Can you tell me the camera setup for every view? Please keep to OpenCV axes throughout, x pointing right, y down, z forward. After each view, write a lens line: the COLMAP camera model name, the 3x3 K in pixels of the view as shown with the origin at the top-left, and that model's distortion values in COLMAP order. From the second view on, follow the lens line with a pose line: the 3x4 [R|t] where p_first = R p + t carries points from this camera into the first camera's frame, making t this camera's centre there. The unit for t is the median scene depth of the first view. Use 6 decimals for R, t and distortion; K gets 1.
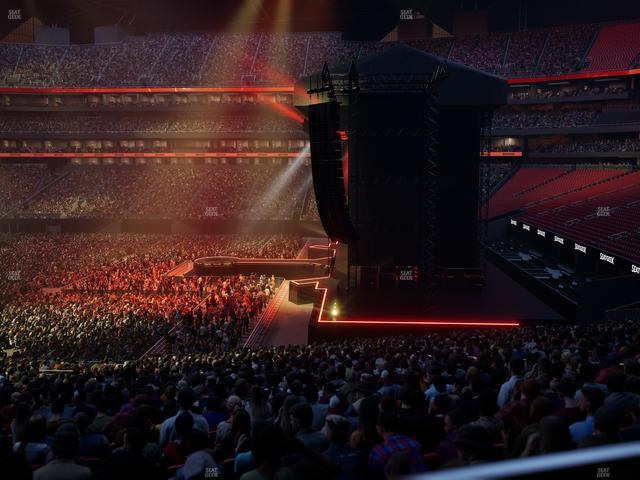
lens RADIAL K [[599.5, 0, 320.0], [0, 599.5, 240.0], [0, 0, 1]] dist [0.000936, -0.009126]
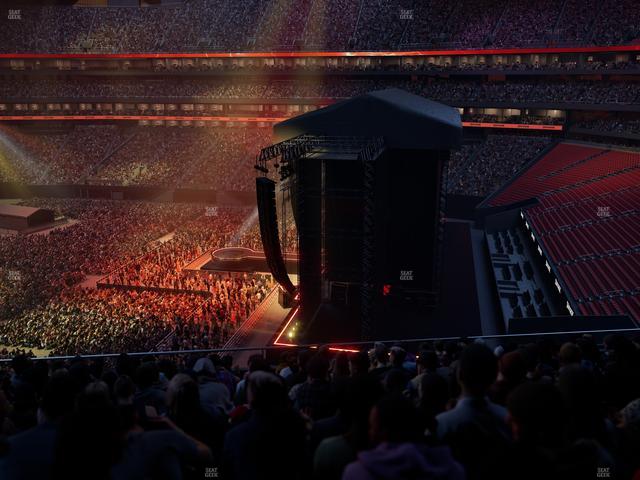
lens RADIAL K [[599.5, 0, 320.0], [0, 599.5, 240.0], [0, 0, 1]] dist [0.000936, -0.009126]
pose [[0.988393, 0.038960, -0.146840, 0.081325], [-0.019008, 0.990677, 0.134899, -0.074841], [0.150727, -0.130542, 0.979919, -0.047861]]
